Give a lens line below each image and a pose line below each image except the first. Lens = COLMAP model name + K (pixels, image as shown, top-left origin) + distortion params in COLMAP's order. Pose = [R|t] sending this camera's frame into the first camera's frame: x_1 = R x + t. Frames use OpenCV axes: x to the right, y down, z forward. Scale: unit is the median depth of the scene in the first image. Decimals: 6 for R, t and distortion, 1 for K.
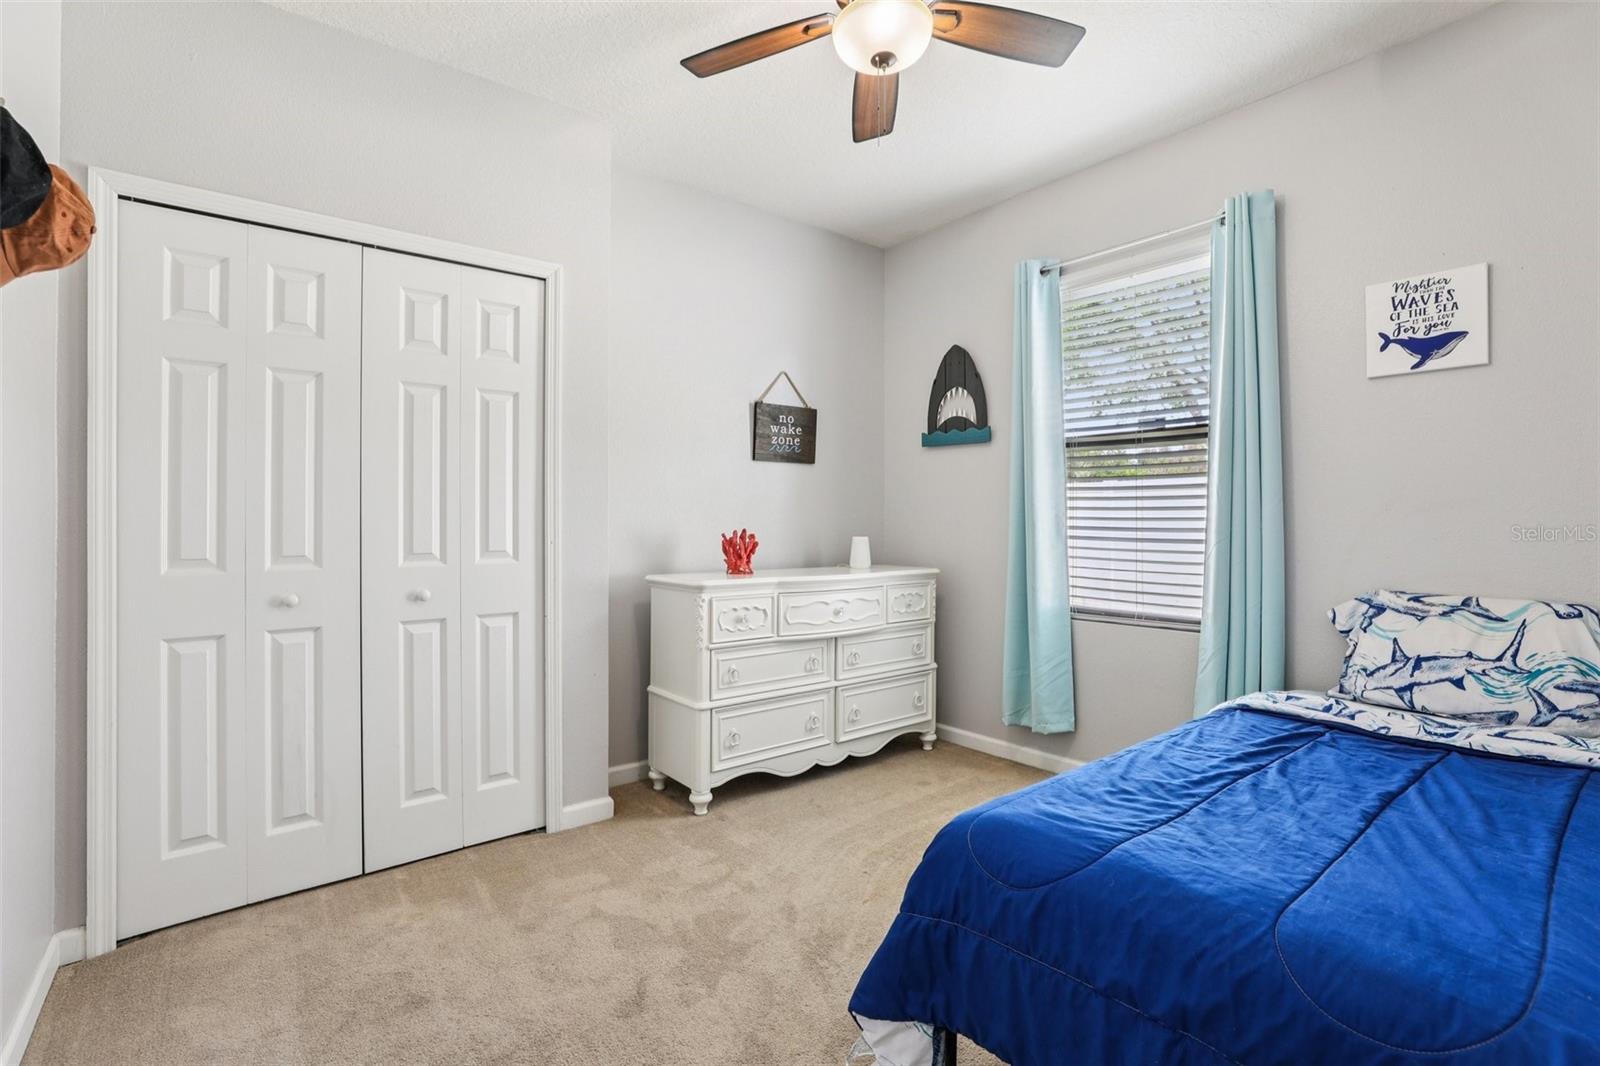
lens RADIAL K [[738.2, 0, 805.6], [0, 738.2, 524.5], [0, 0, 1]] dist [-0.031516, 0.009412]
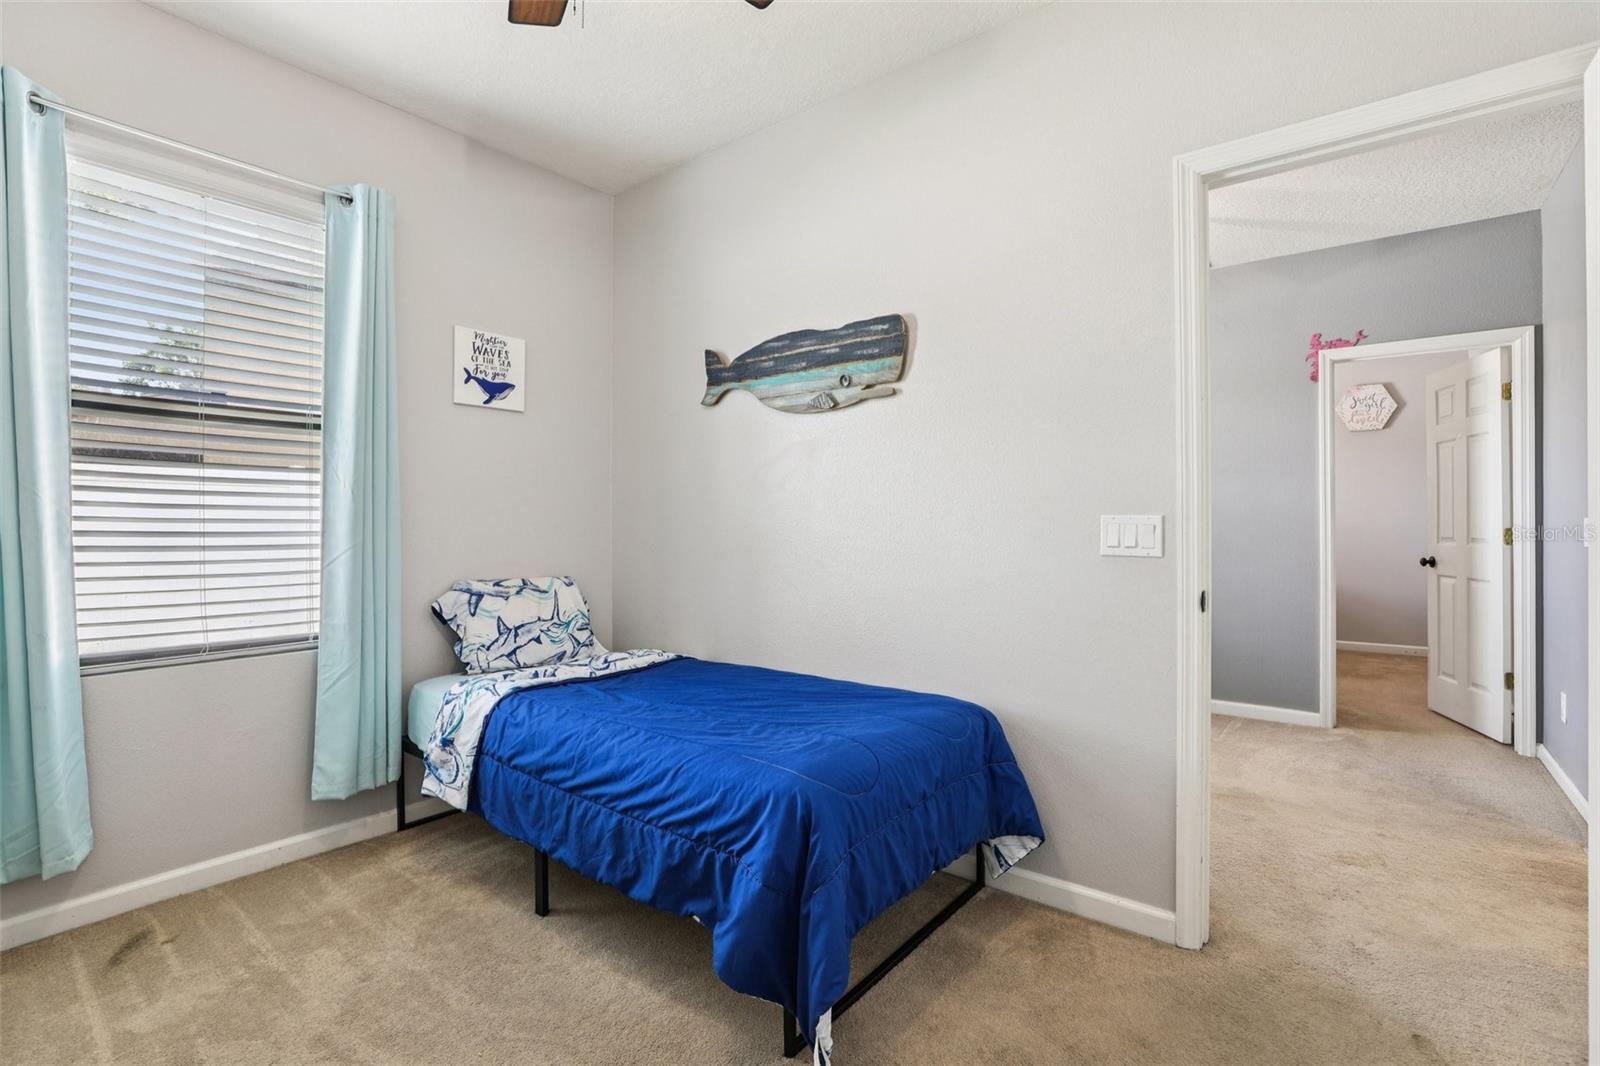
lens RADIAL K [[738.2, 0, 798.0], [0, 738.2, 524.0], [0, 0, 1]] dist [-0.031516, 0.009412]
pose [[-0.208987, 0.003180, 0.977913, -0.531399], [0.005117, 0.999985, -0.002158, 0.001421], [-0.977905, 0.004553, -0.209000, 0.731556]]
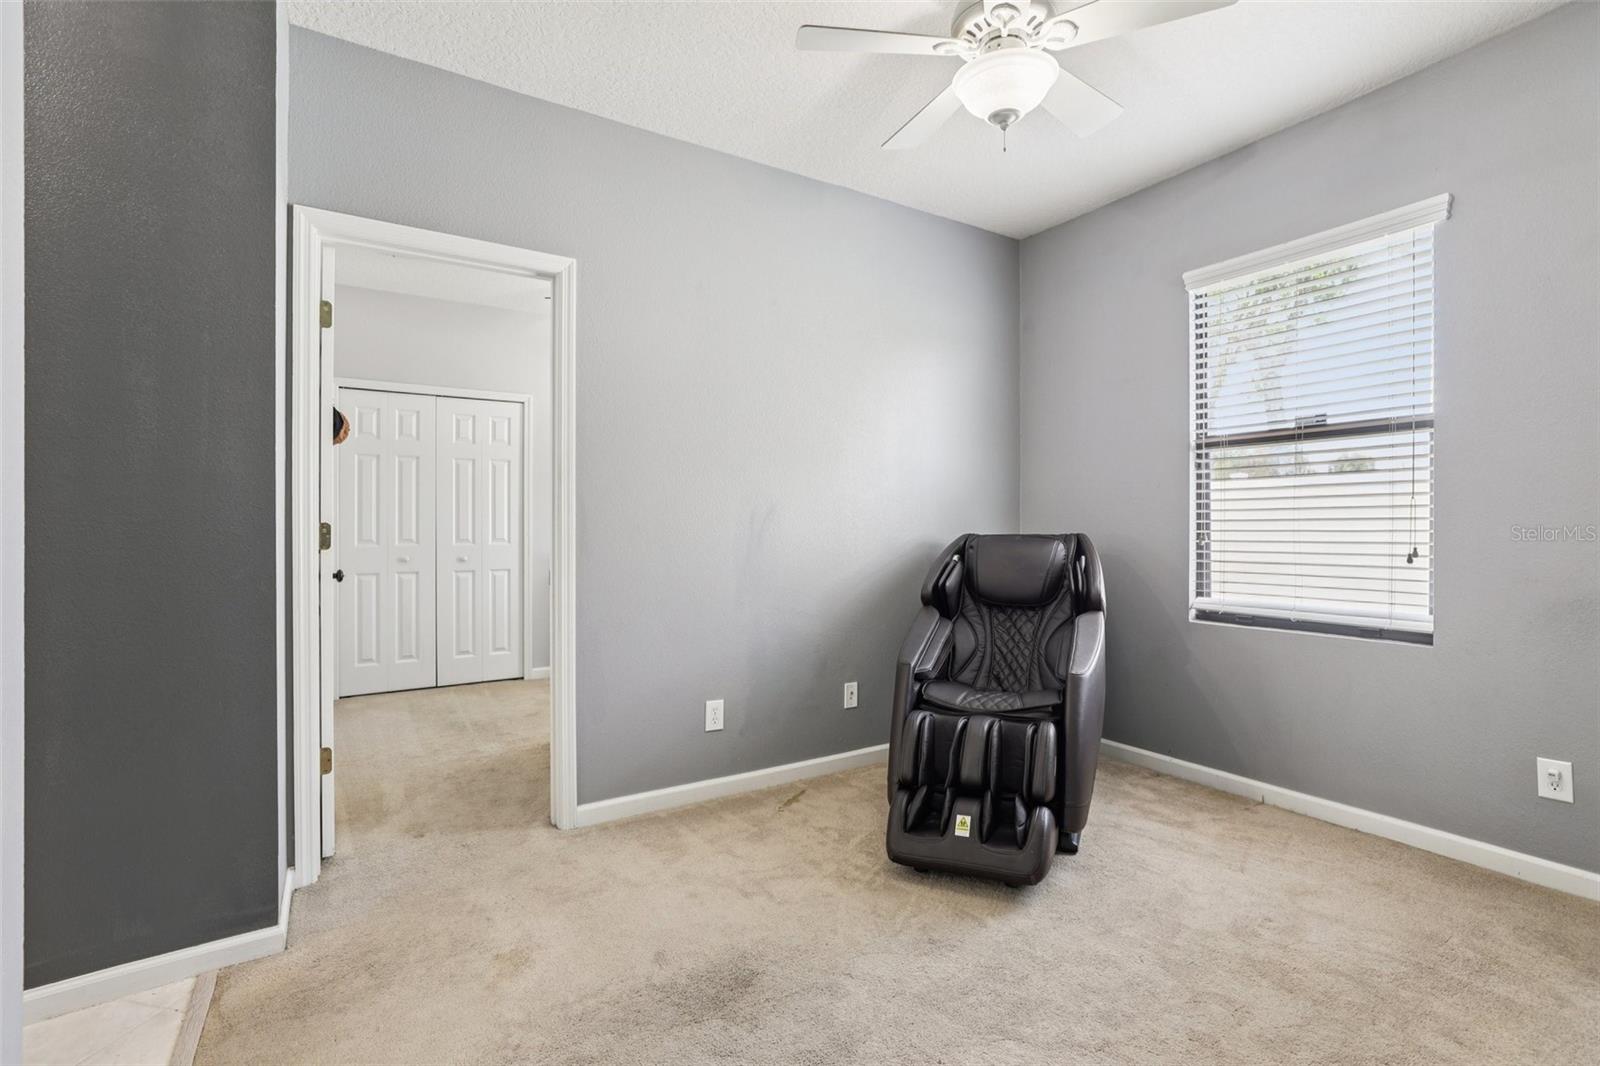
lens RADIAL K [[738.2, 0, 782.9], [0, 738.2, 526.3], [0, 0, 1]] dist [-0.031516, 0.009412]
pose [[0.989457, -0.002628, -0.144805, 1.270618], [0.002403, 0.999996, -0.001733, 0.015233], [0.144809, 0.001367, 0.989459, -1.760116]]
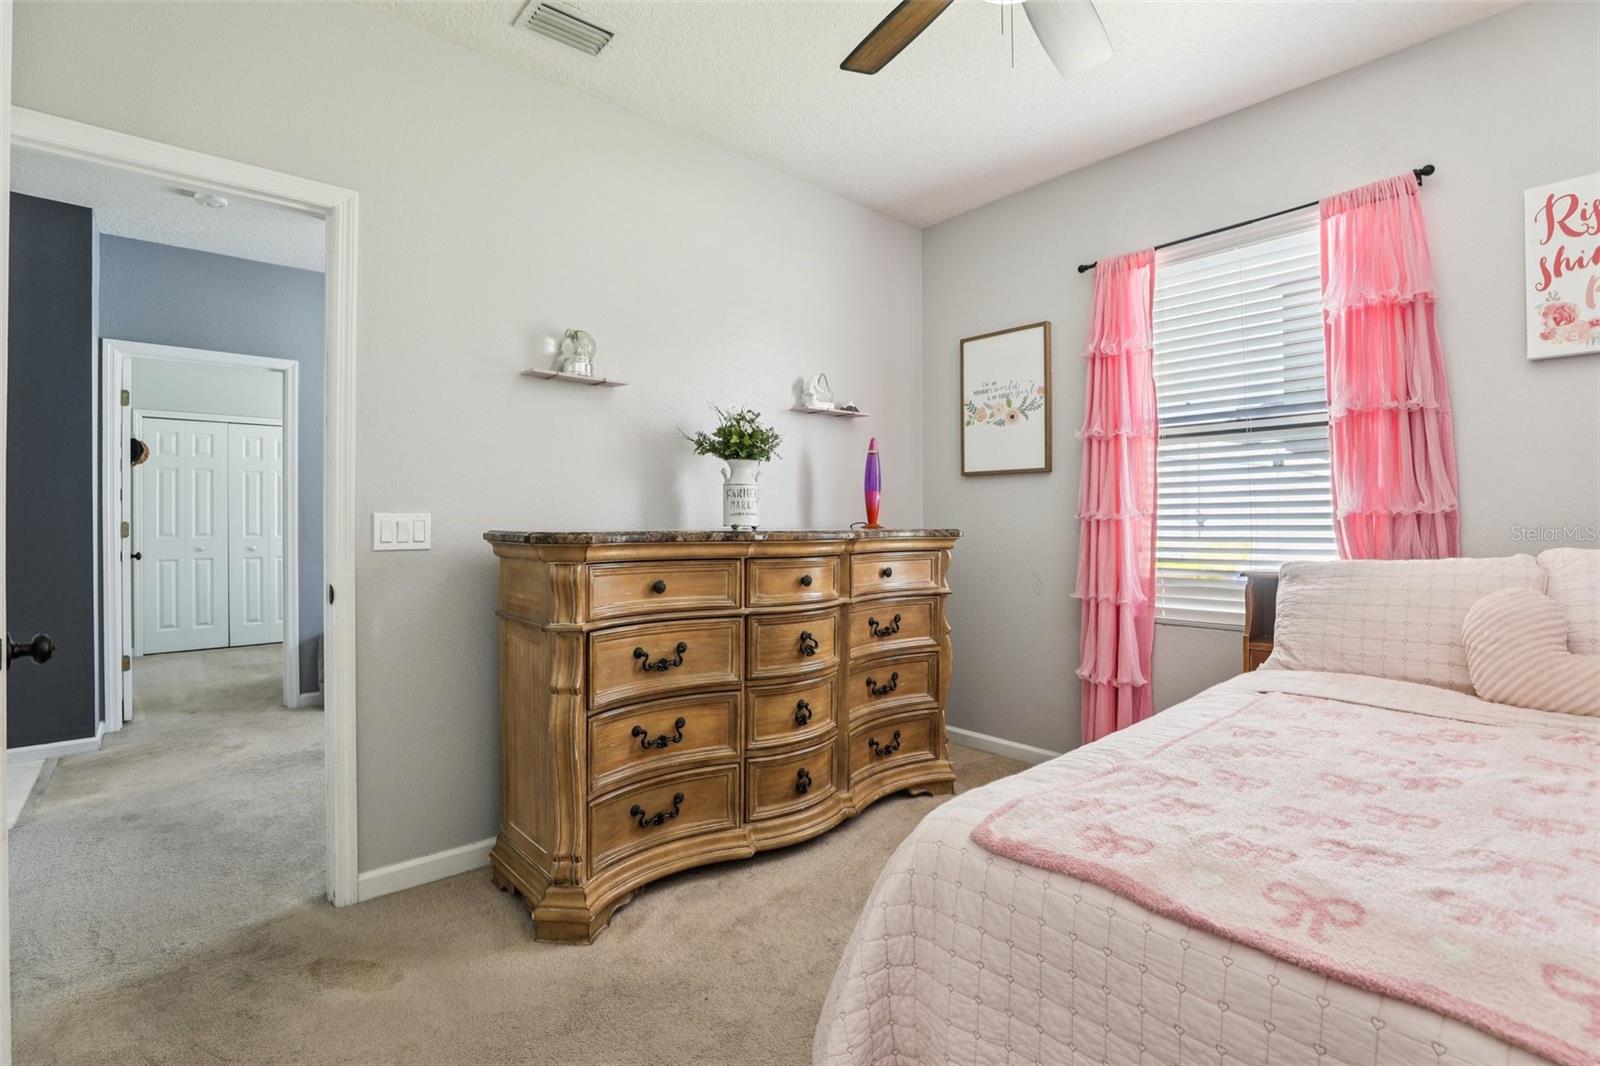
lens RADIAL K [[738.2, 0, 806.4], [0, 738.2, 524.2], [0, 0, 1]] dist [-0.031516, 0.009412]
pose [[0.999247, -0.001823, 0.038751, 2.652121], [0.001689, 0.999993, 0.003474, -0.000258], [-0.038757, -0.003406, 0.999243, -3.308358]]
